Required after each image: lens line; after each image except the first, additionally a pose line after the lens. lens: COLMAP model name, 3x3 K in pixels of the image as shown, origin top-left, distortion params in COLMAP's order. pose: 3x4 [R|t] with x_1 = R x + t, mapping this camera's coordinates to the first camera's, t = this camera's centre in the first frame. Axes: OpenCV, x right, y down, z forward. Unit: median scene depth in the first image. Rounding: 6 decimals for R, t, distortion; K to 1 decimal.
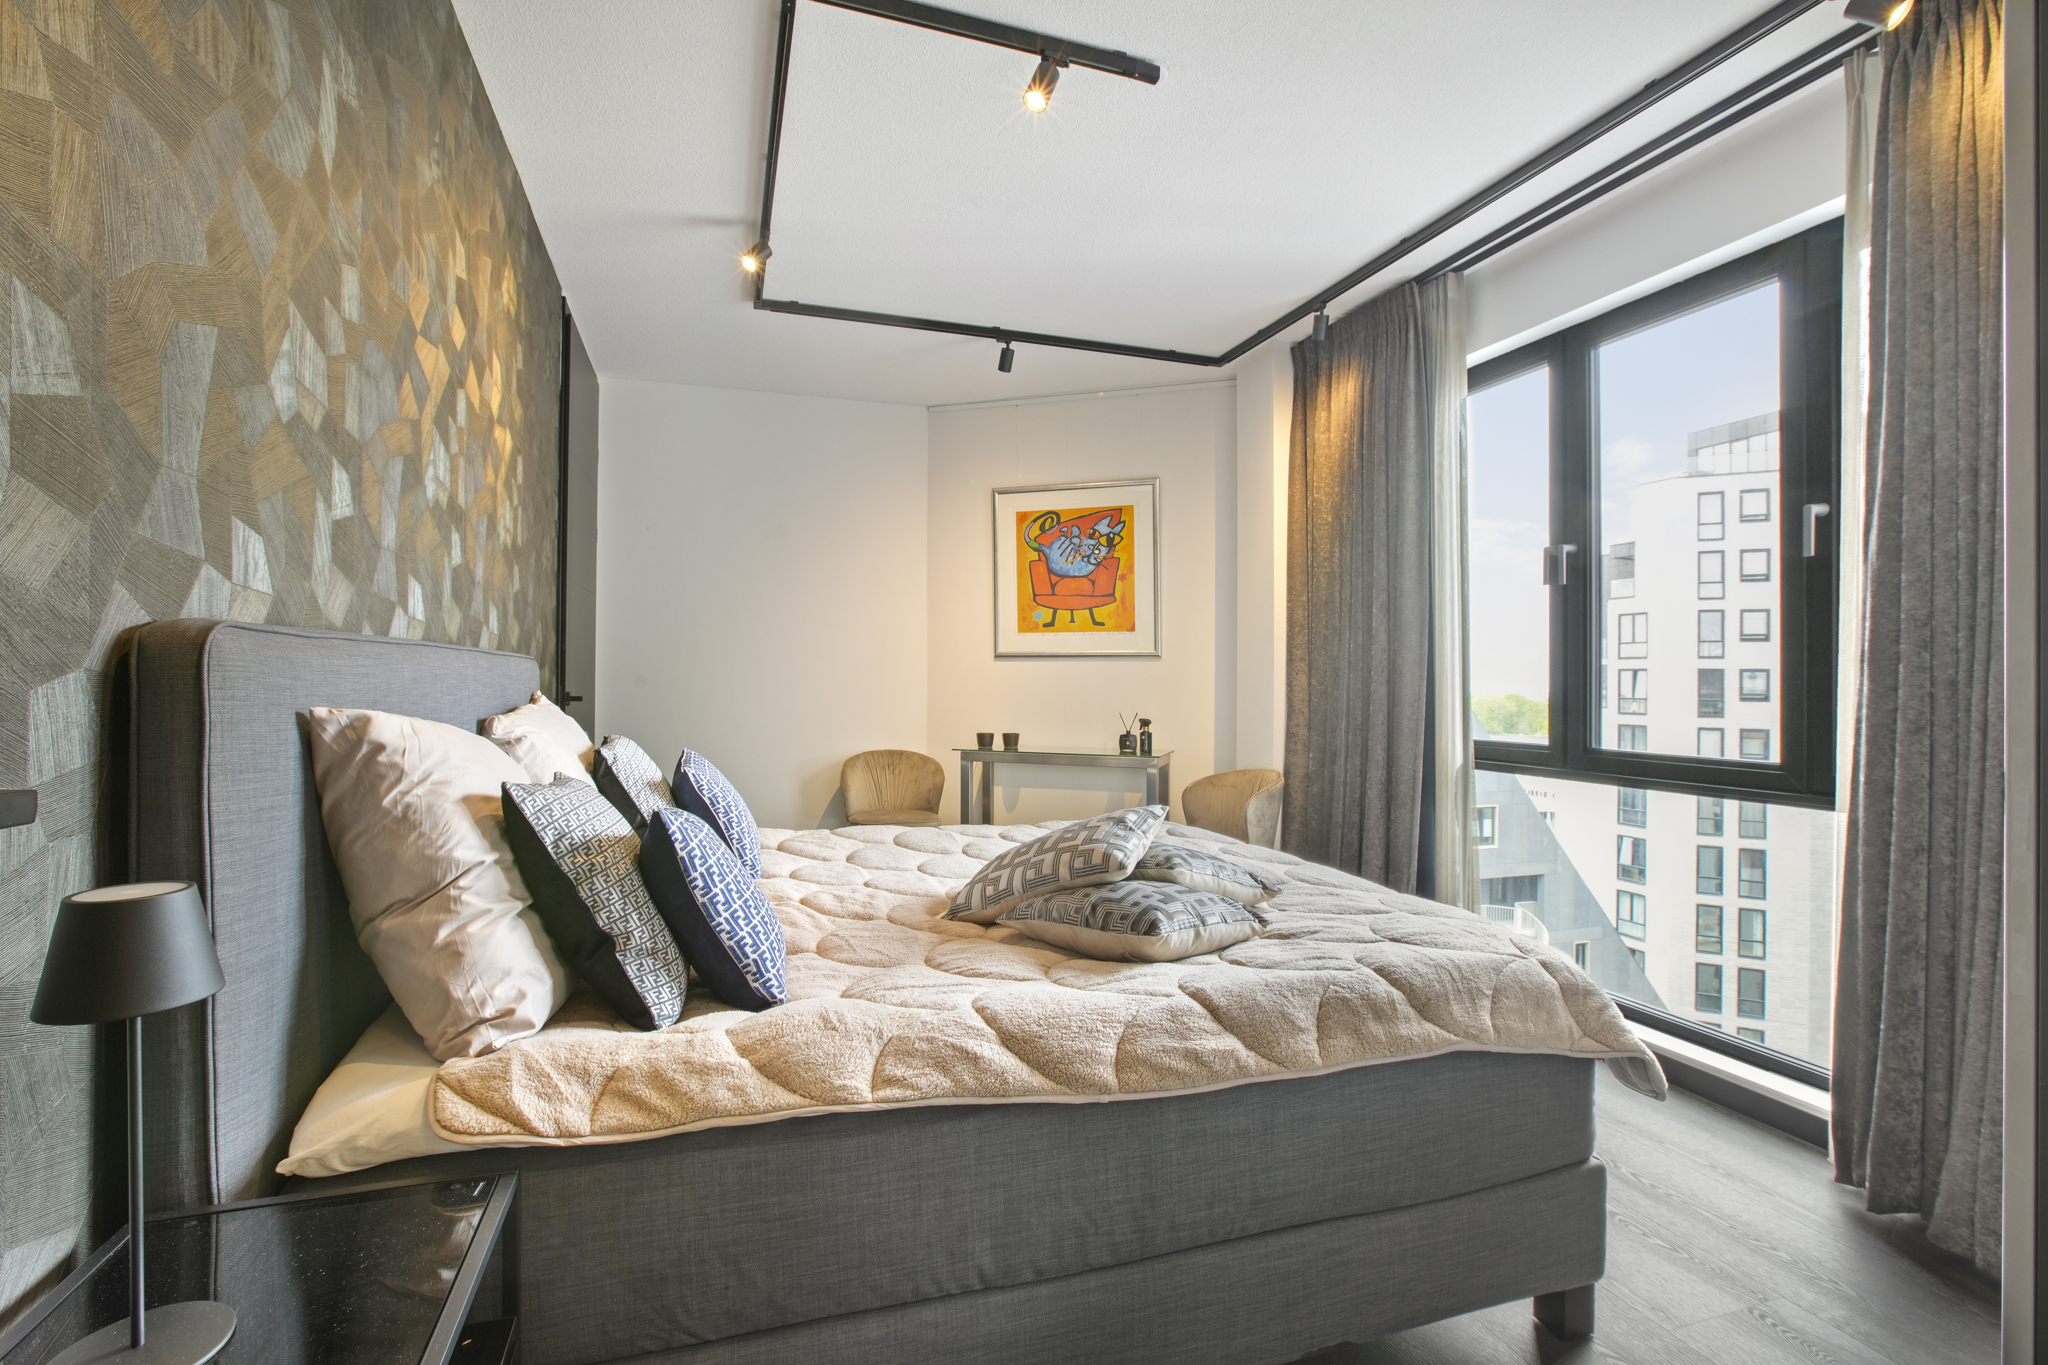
lens RADIAL K [[925.1, 0, 1019.4], [0, 925.1, 681.0], [0, 0, 1]] dist [-0.030127, 0.009779]
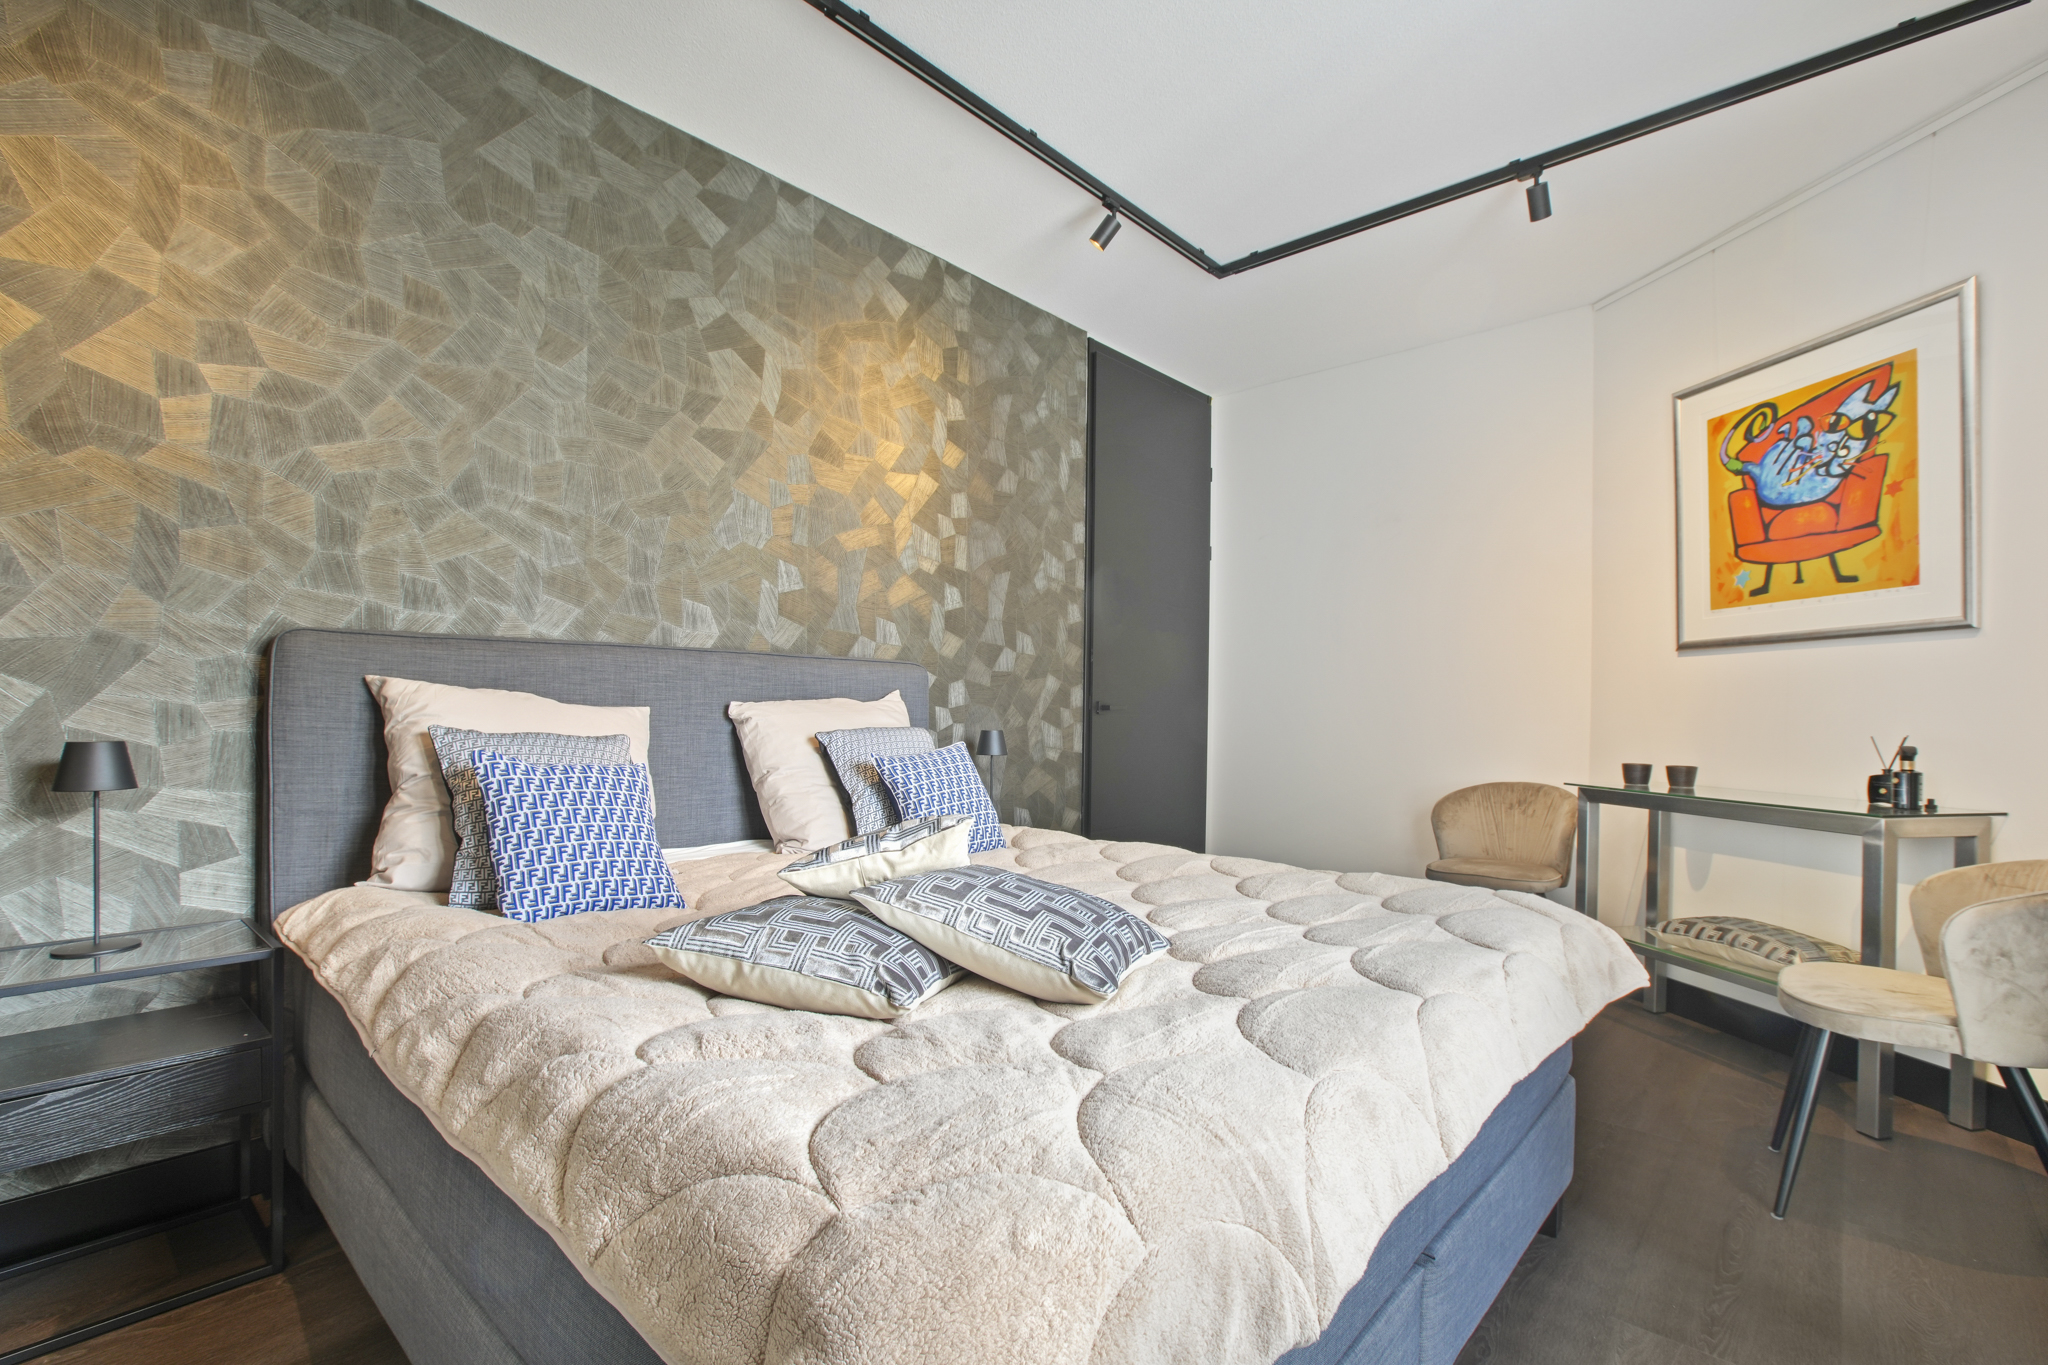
lens RADIAL K [[925.1, 0, 1073.4], [0, 925.1, 706.5], [0, 0, 1]] dist [-0.030127, 0.009779]
pose [[0.516357, -0.010916, -0.856304, 0.315426], [-0.004131, 0.999875, -0.015237, 0.026509], [0.856364, 0.011406, 0.516247, 0.310067]]
